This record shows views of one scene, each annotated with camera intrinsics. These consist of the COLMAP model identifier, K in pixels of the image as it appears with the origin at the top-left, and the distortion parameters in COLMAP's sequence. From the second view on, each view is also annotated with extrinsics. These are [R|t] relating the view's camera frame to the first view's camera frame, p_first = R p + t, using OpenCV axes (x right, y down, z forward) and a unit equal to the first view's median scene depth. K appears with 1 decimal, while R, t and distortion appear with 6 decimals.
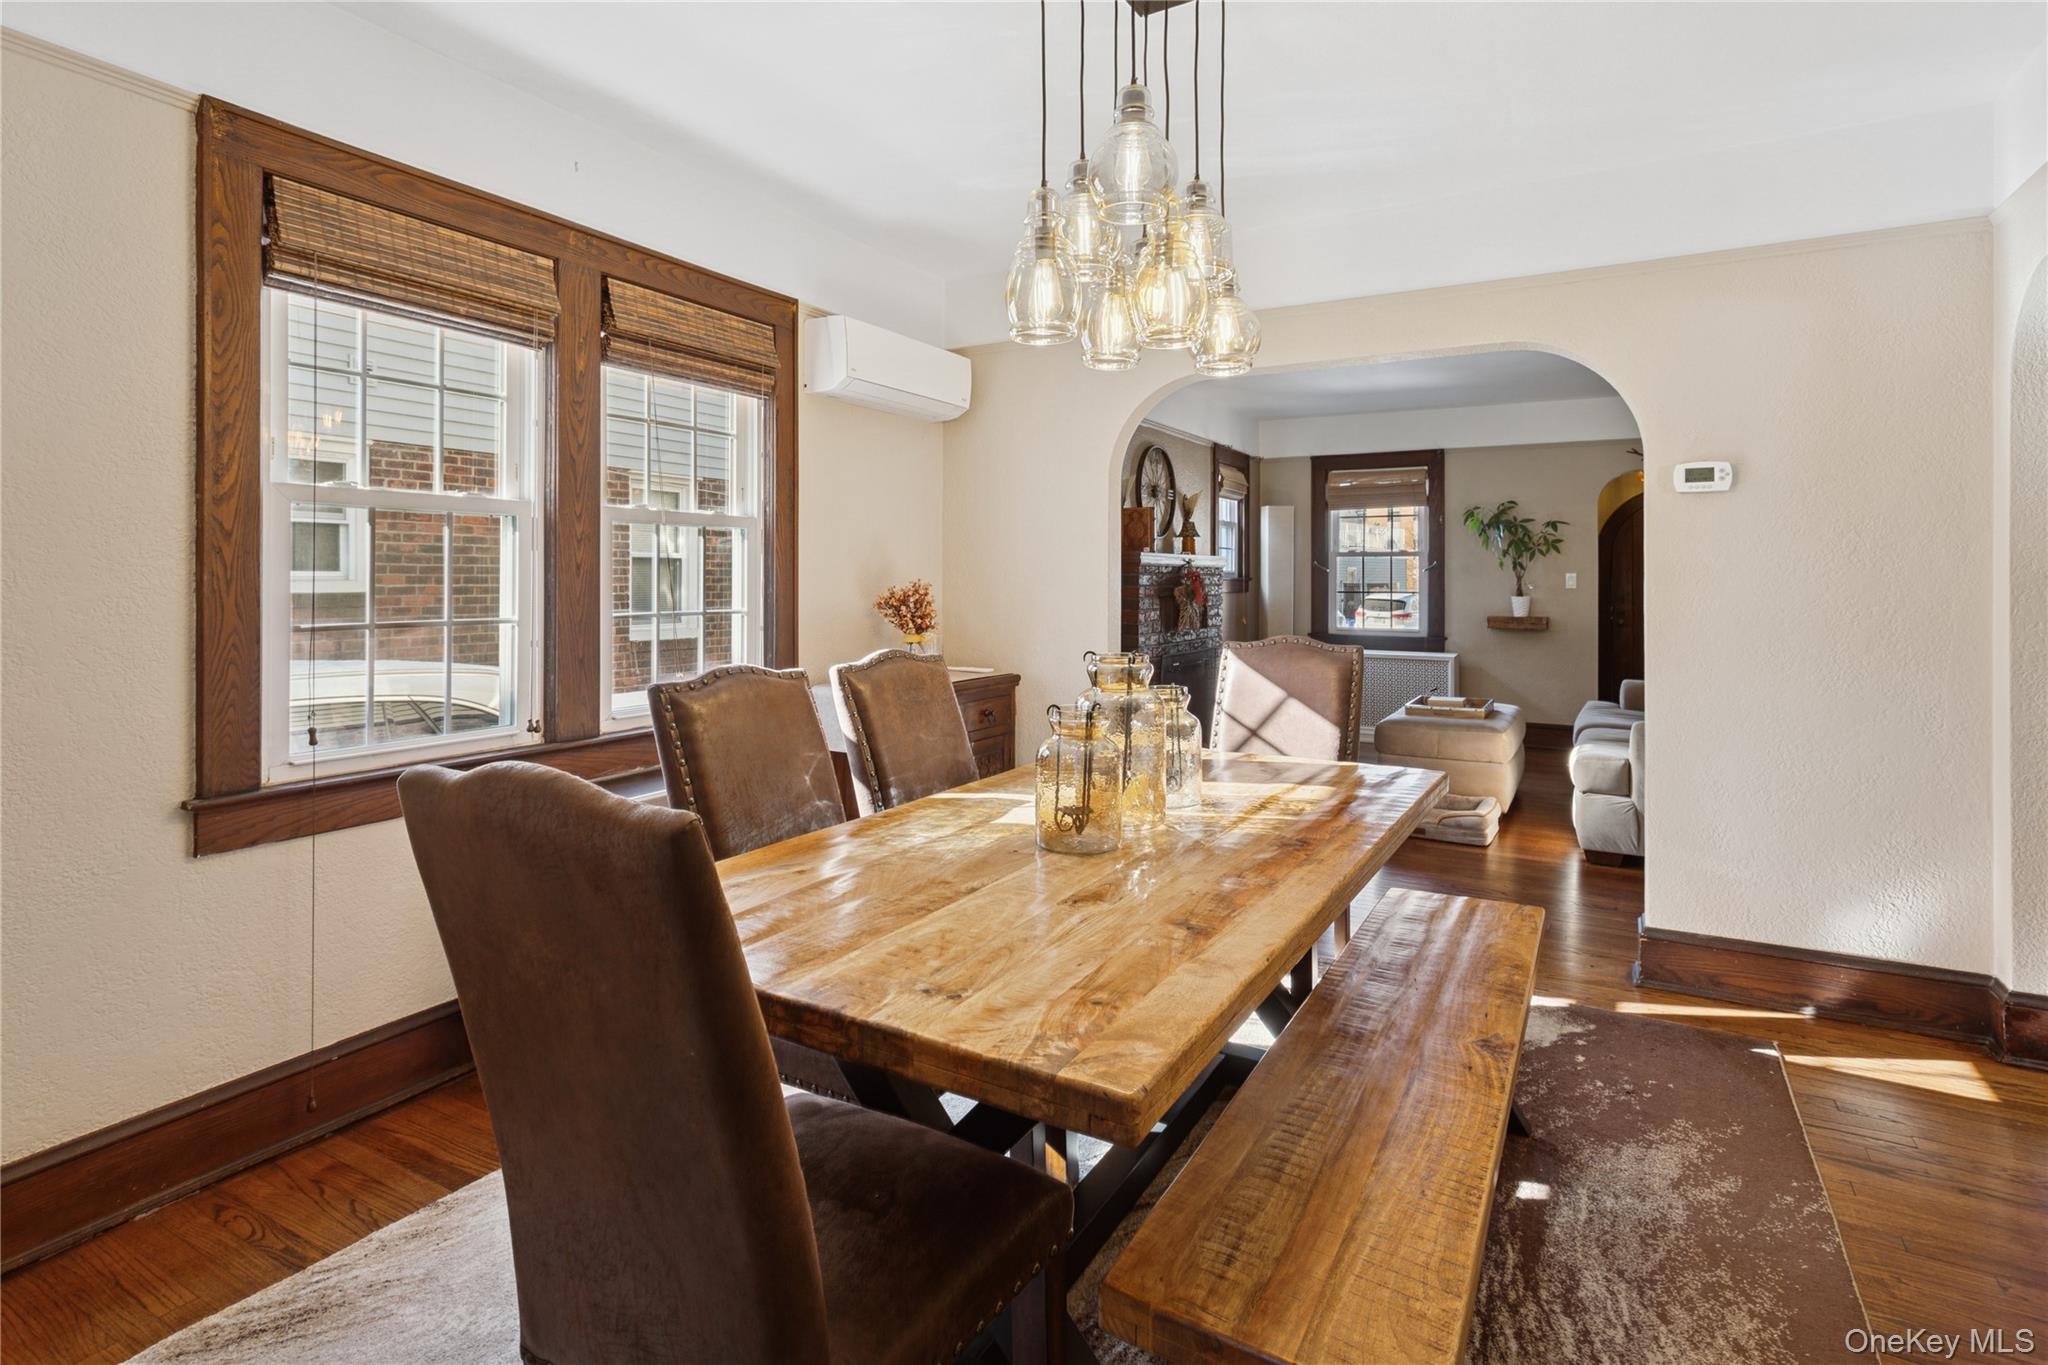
lens RADIAL K [[1037.0, 0, 1003.4], [0, 1037.0, 575.6], [0, 0, 1]] dist [0.001421, 0.013854]
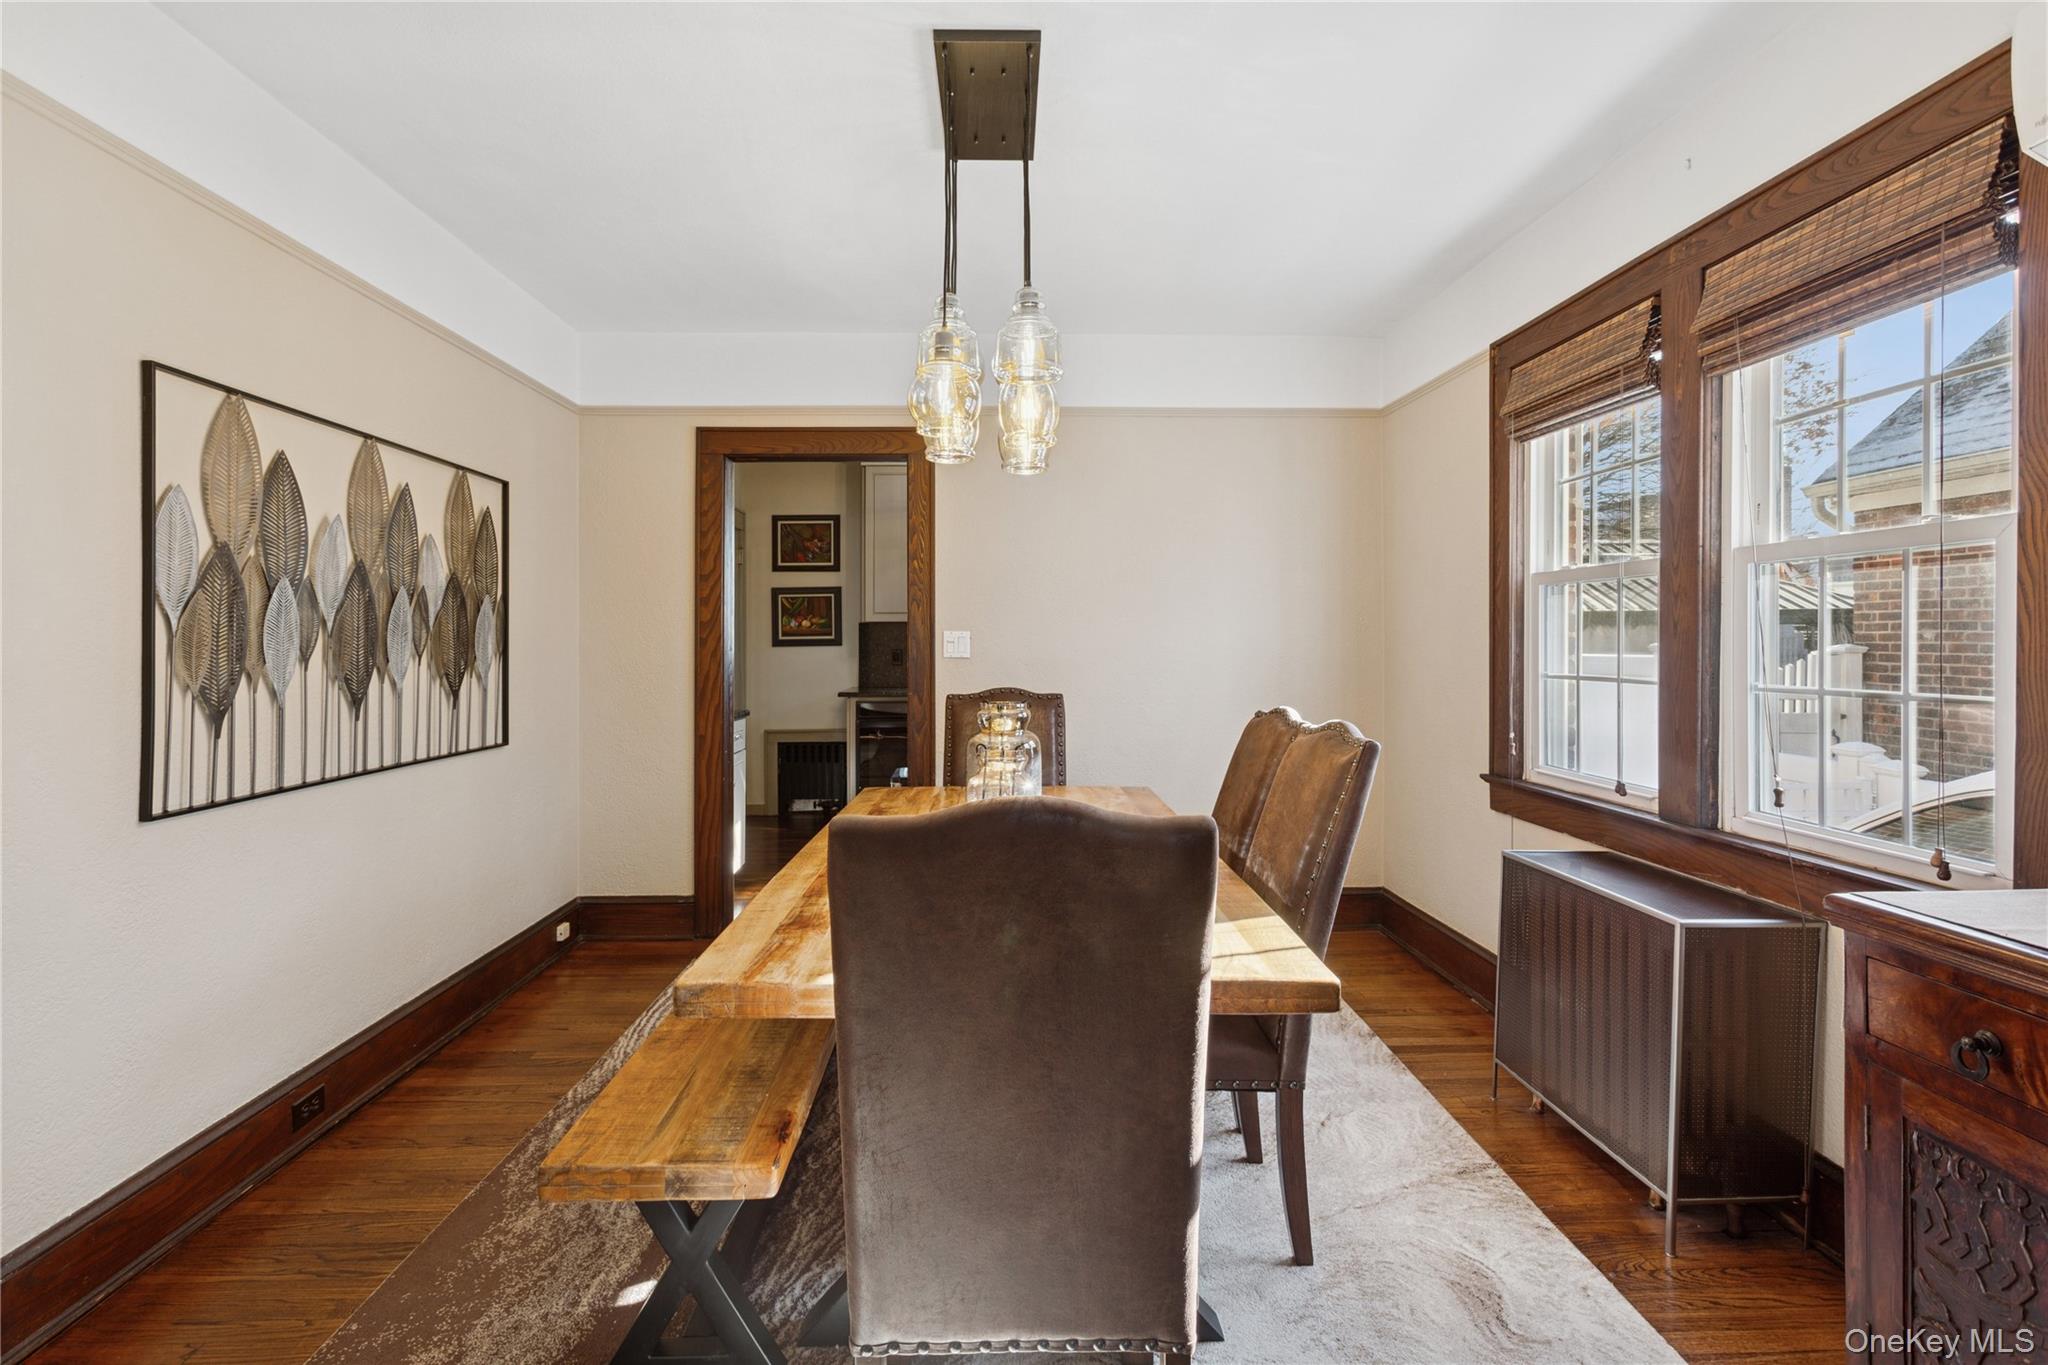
lens RADIAL K [[989.8, 0, 997.1], [0, 989.8, 630.5], [0, 0, 1]] dist [-0.003847, 0.001093]
pose [[-0.855042, -0.009053, -0.518480, 0.201657], [-0.001809, 0.999894, -0.014476, 0.003306], [0.518556, -0.011440, -0.854967, 0.558512]]
